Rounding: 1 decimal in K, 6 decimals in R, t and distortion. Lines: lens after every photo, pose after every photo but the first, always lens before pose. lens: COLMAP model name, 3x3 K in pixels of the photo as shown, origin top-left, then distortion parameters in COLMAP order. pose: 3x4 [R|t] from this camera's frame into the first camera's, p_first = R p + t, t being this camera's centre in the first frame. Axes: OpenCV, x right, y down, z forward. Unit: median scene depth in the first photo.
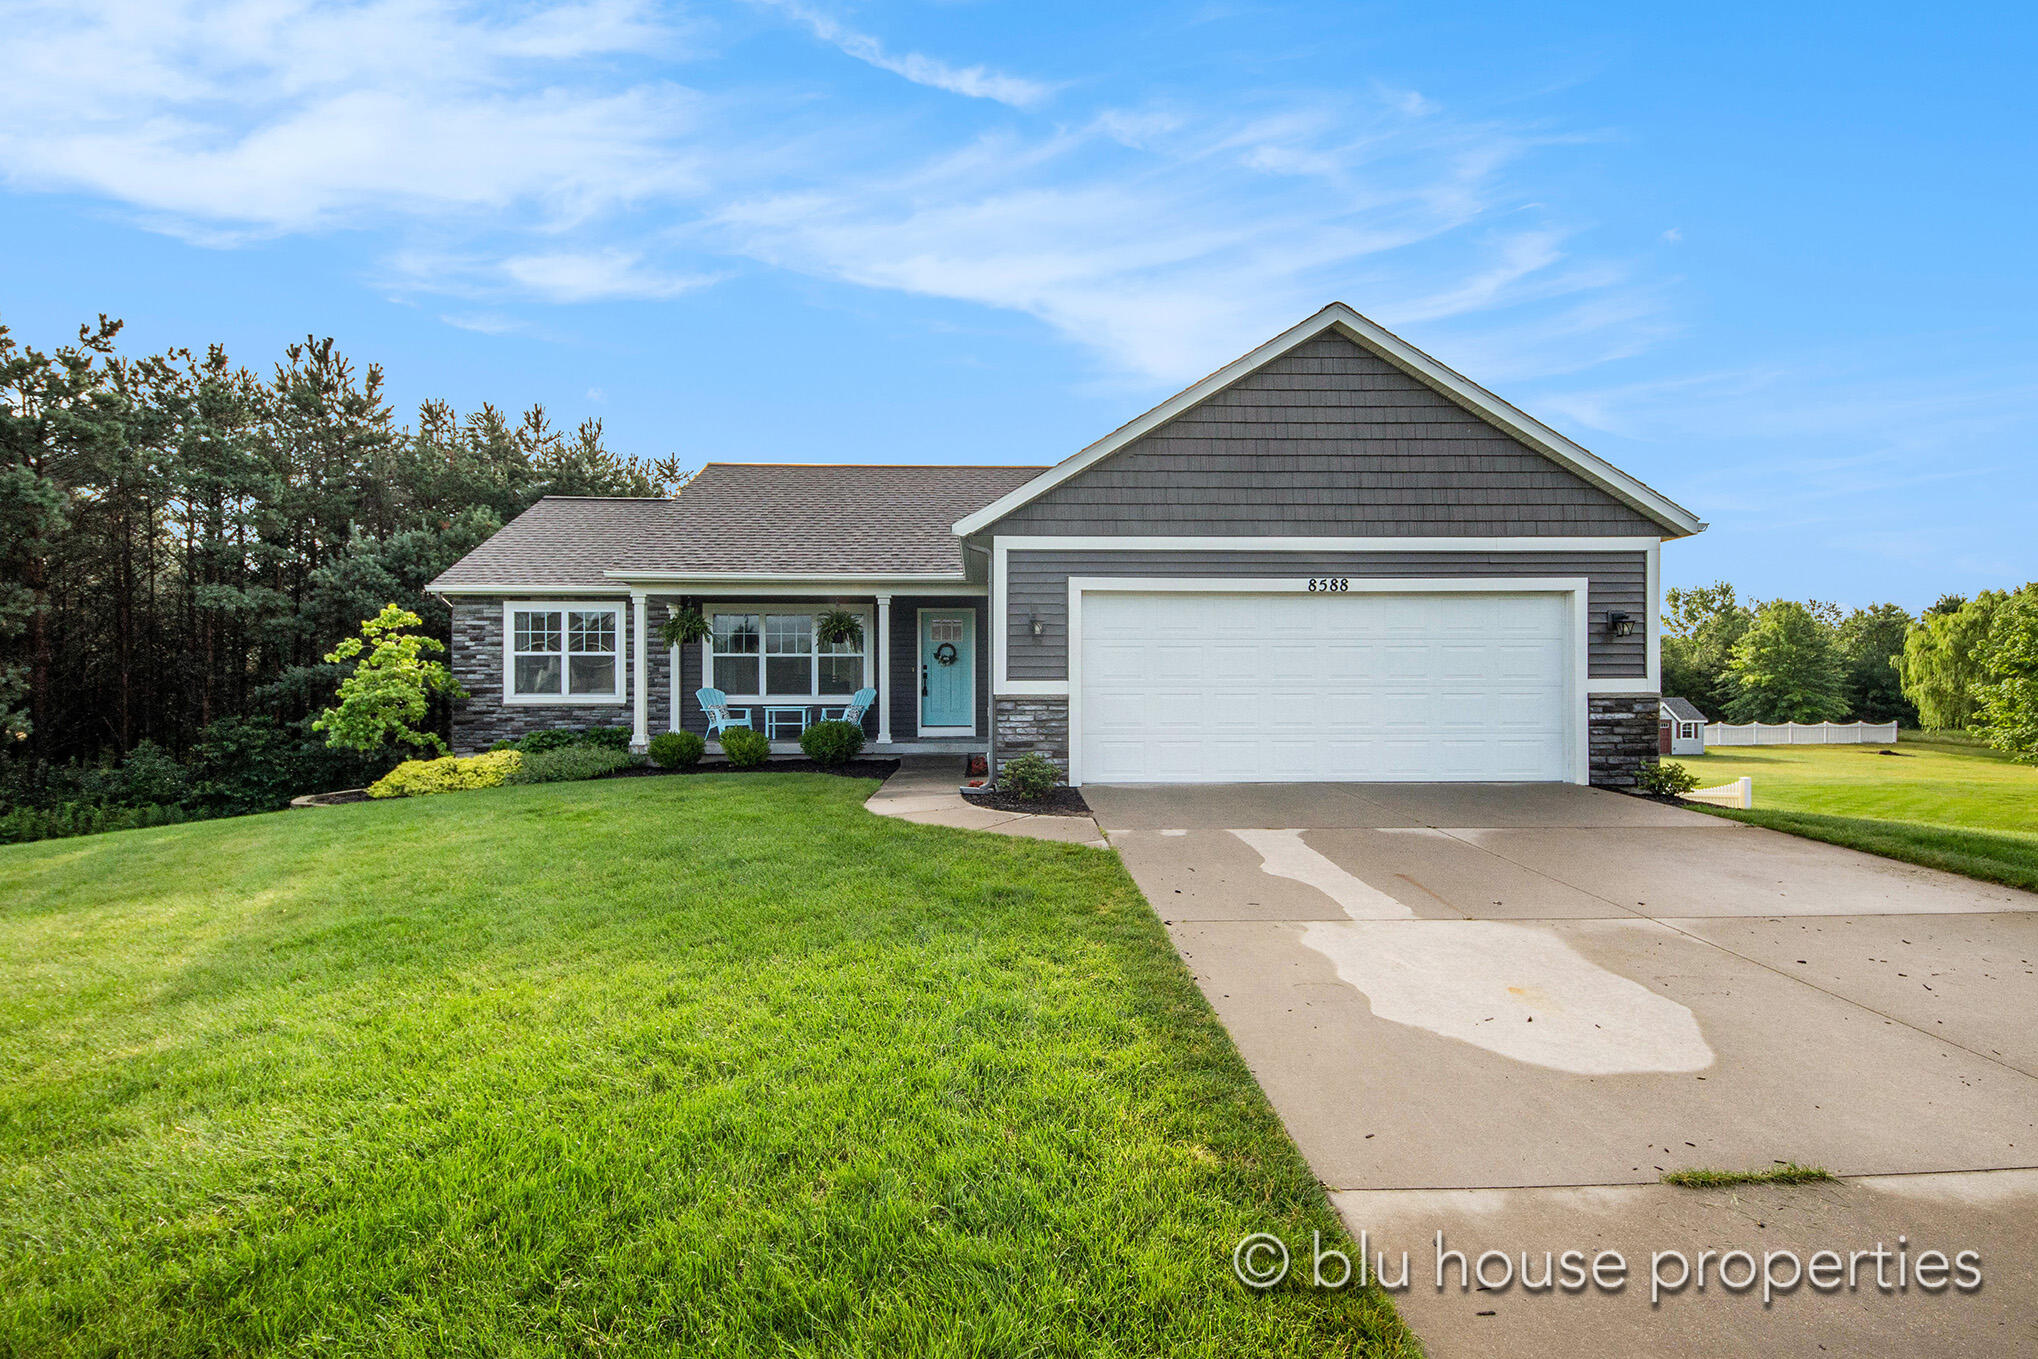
lens RADIAL K [[915.4, 0, 1016.0], [0, 915.4, 686.6], [0, 0, 1]] dist [0.003093, -0.008676]
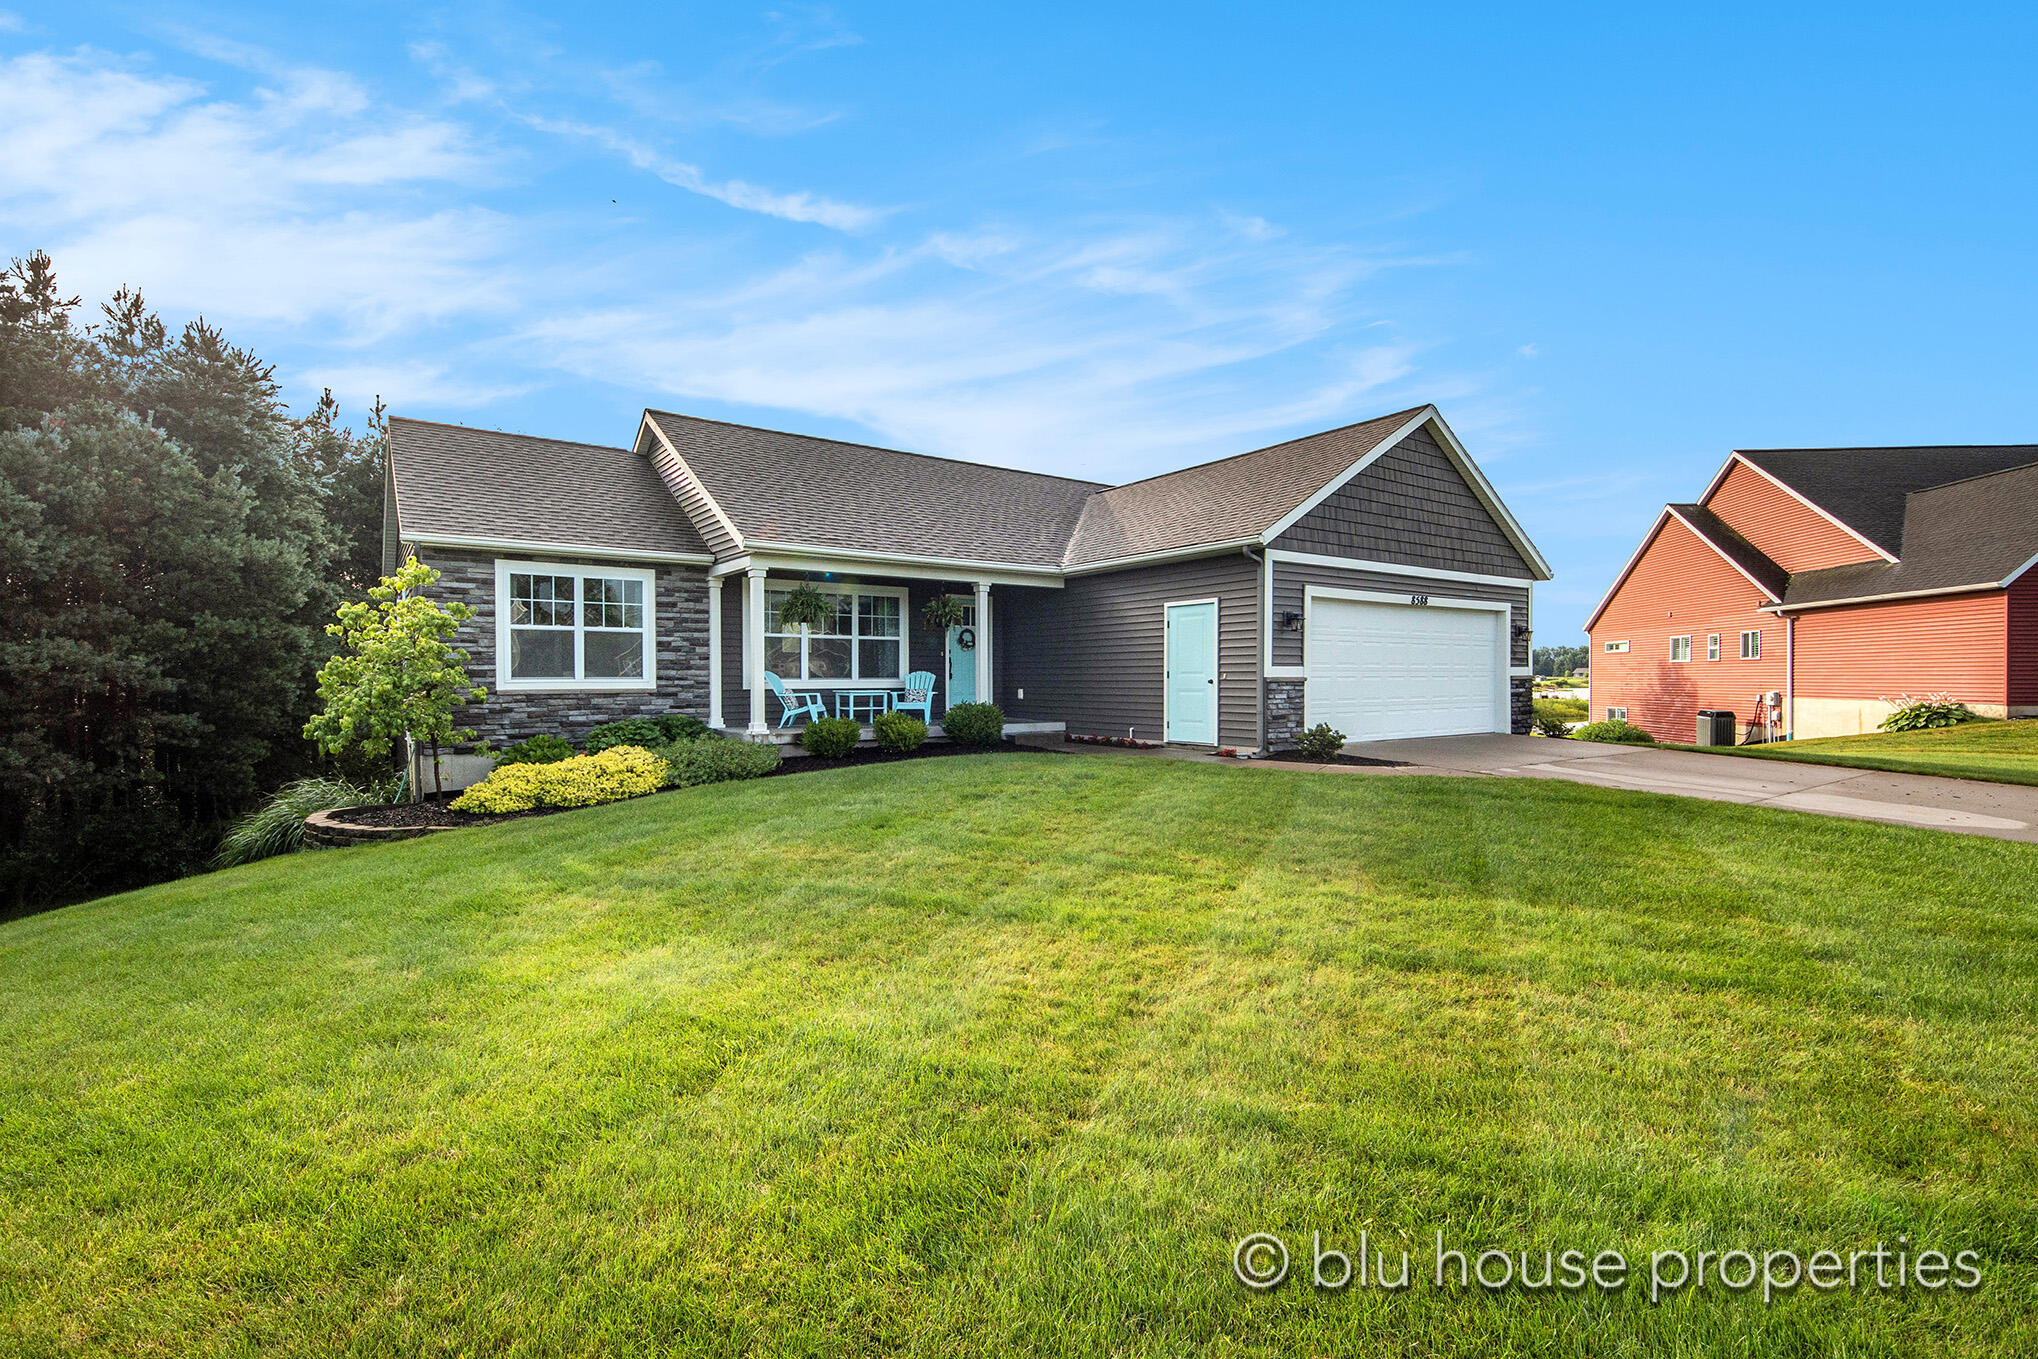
lens RADIAL K [[915.4, 0, 1019.5], [0, 915.4, 684.6], [0, 0, 1]] dist [0.003093, -0.008676]
pose [[0.827778, -0.006035, 0.561023, -0.628565], [-0.002945, 0.999882, 0.015101, 0.000473], [-0.561047, -0.014152, 0.827663, 0.104423]]
